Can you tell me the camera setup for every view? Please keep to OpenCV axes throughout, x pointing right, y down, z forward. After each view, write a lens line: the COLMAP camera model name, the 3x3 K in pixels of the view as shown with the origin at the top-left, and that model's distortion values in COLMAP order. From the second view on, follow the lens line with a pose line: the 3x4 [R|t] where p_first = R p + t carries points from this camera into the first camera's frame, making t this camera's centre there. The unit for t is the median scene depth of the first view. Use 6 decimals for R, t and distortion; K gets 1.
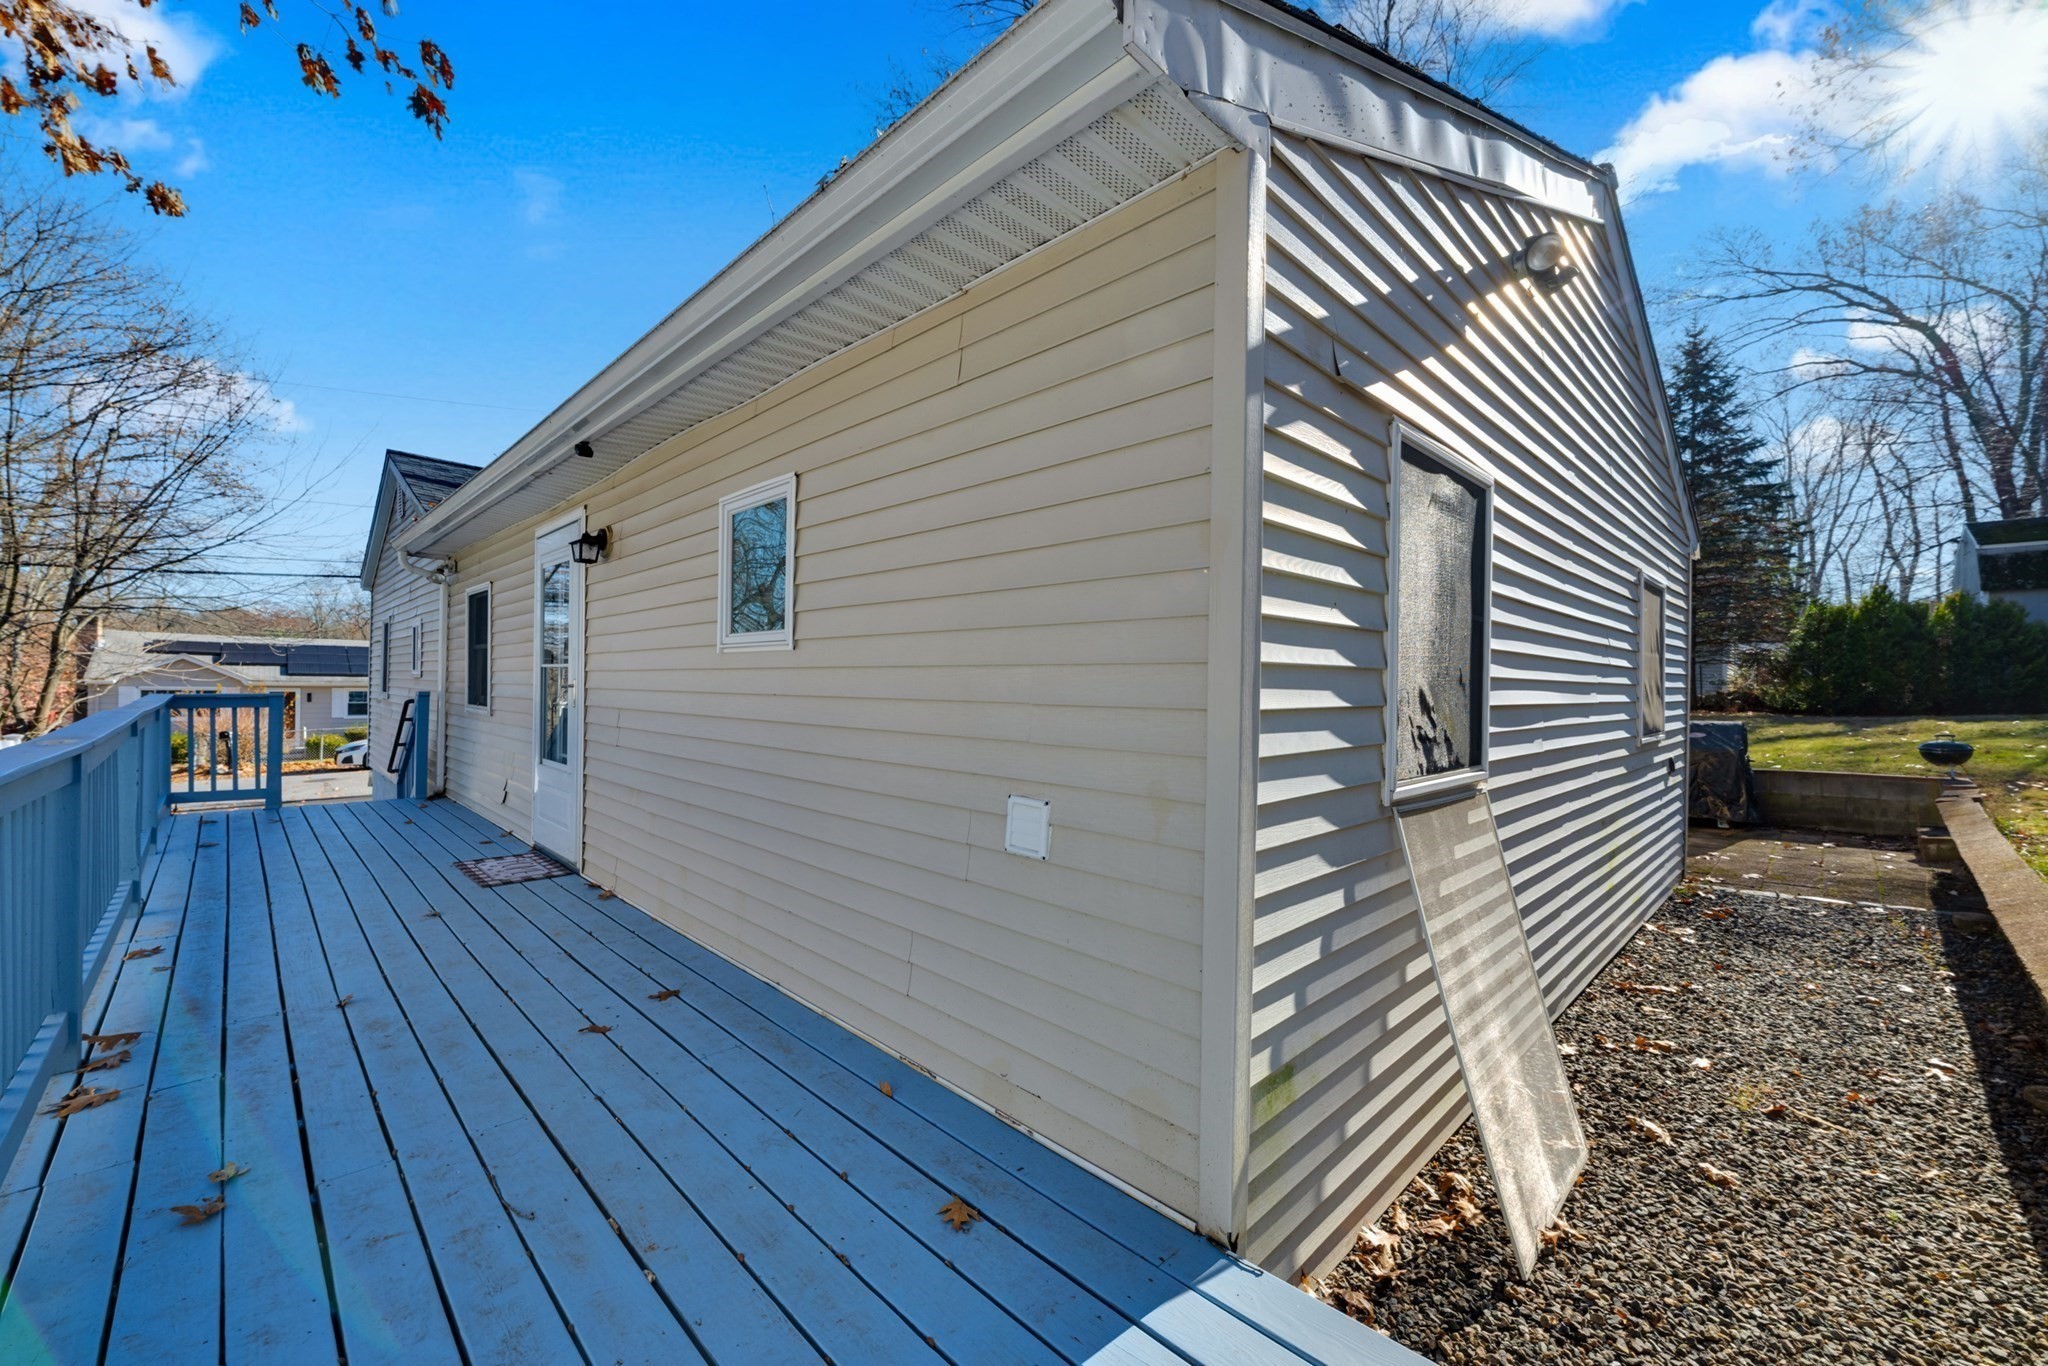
lens RADIAL K [[810.1, 0, 1024.0], [0, 810.1, 683.0], [0, 0, 1]] dist [0.001861, 0.000097]
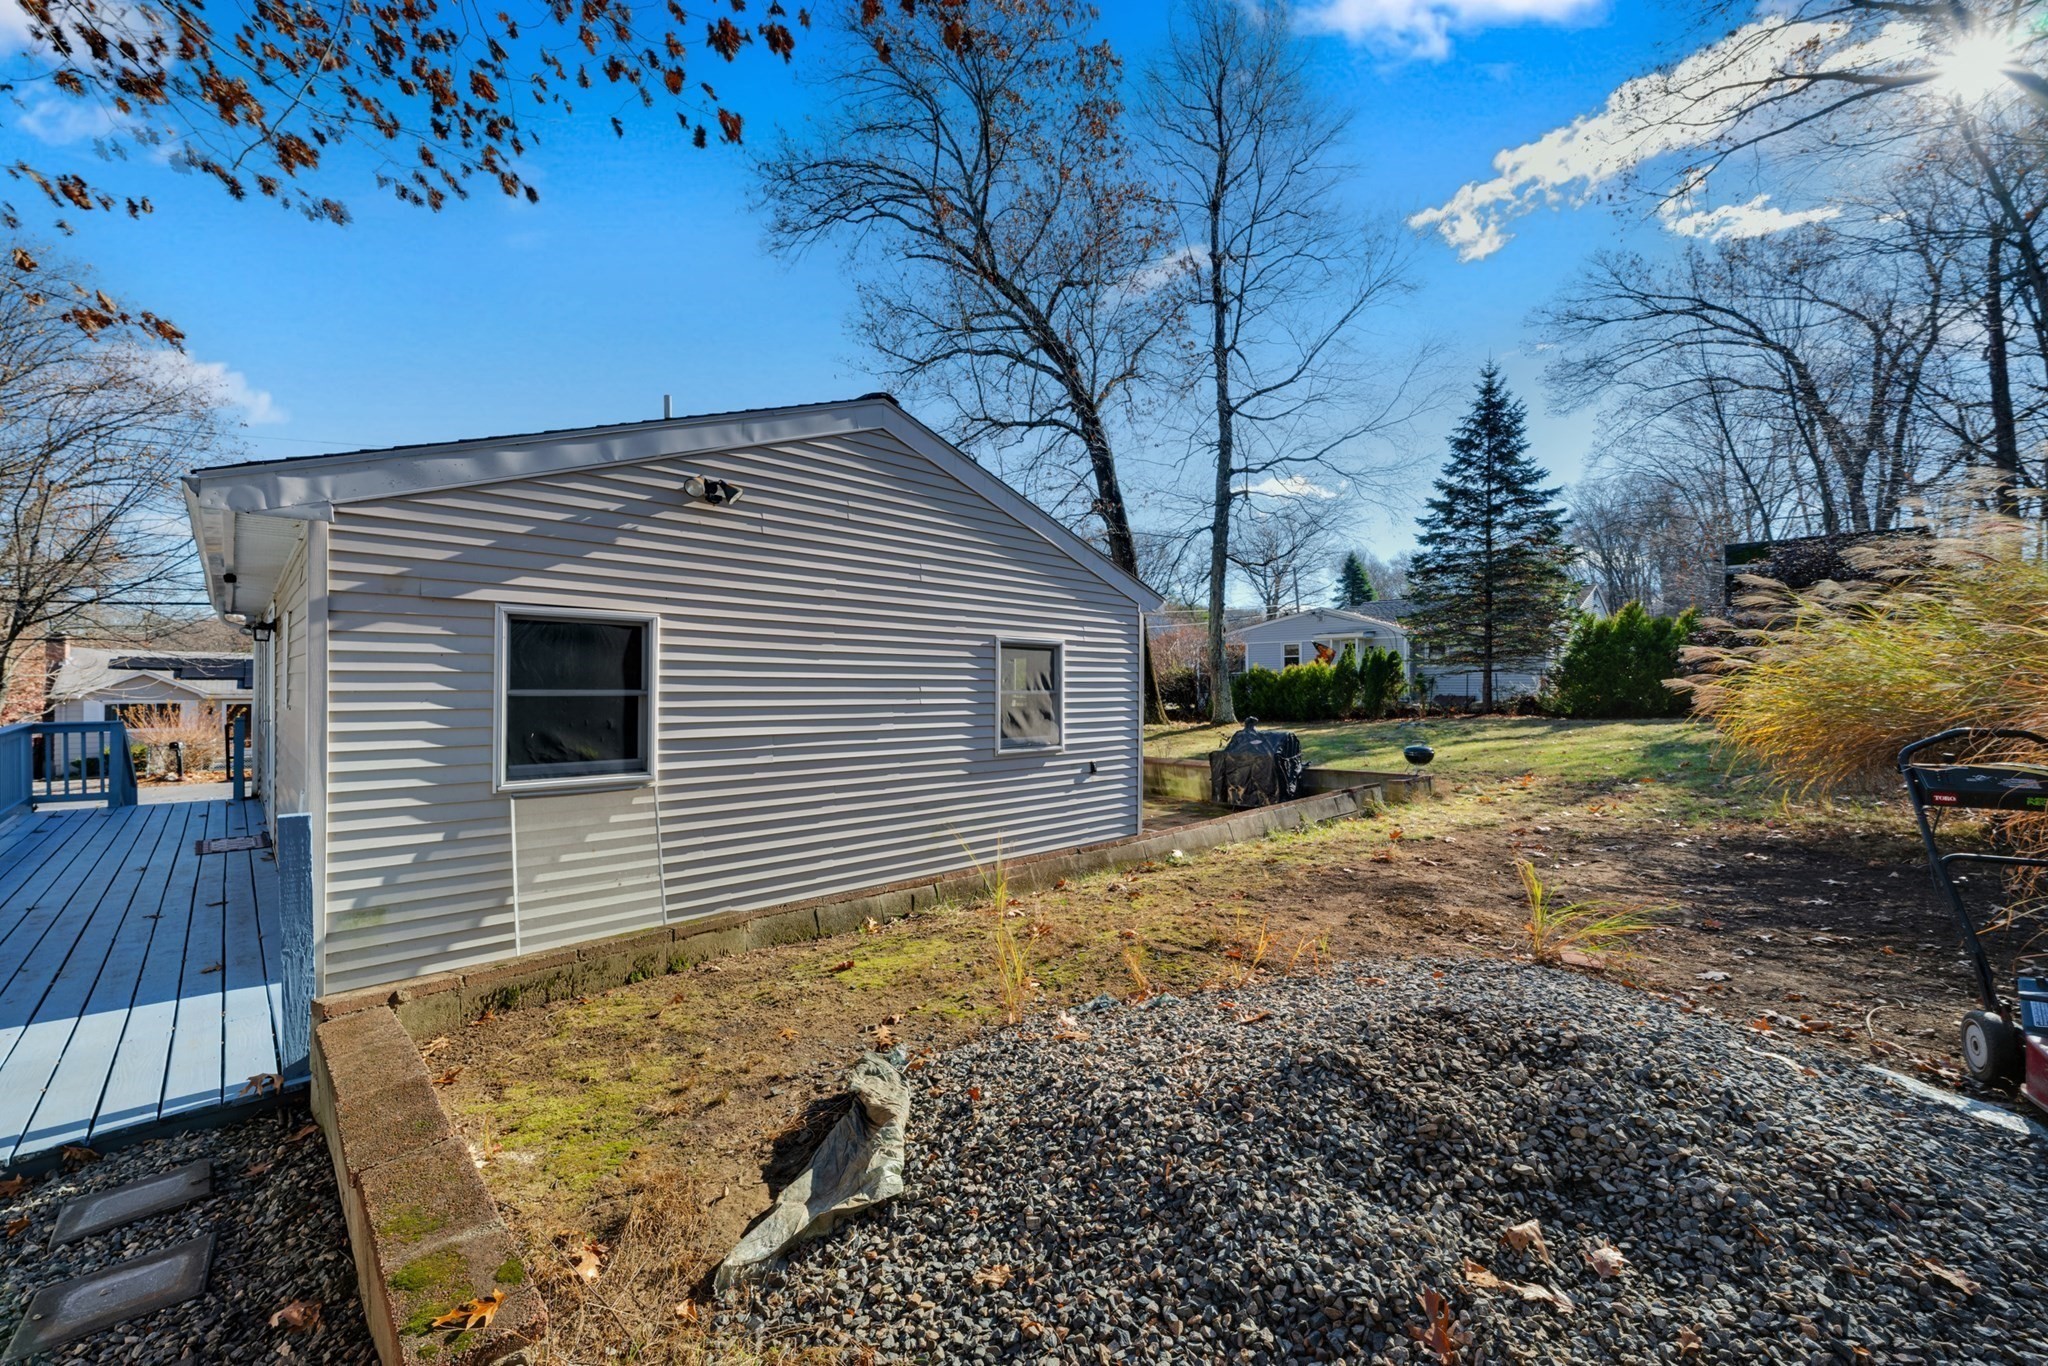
lens RADIAL K [[817.8, 0, 1024.0], [0, 817.8, 683.0], [0, 0, 1]] dist [0.007583, 0.000109]
pose [[0.999937, -0.006193, -0.009321, 0.149111], [0.006170, 0.999978, -0.002495, -0.009352], [0.009336, 0.002437, 0.999953, -0.087289]]
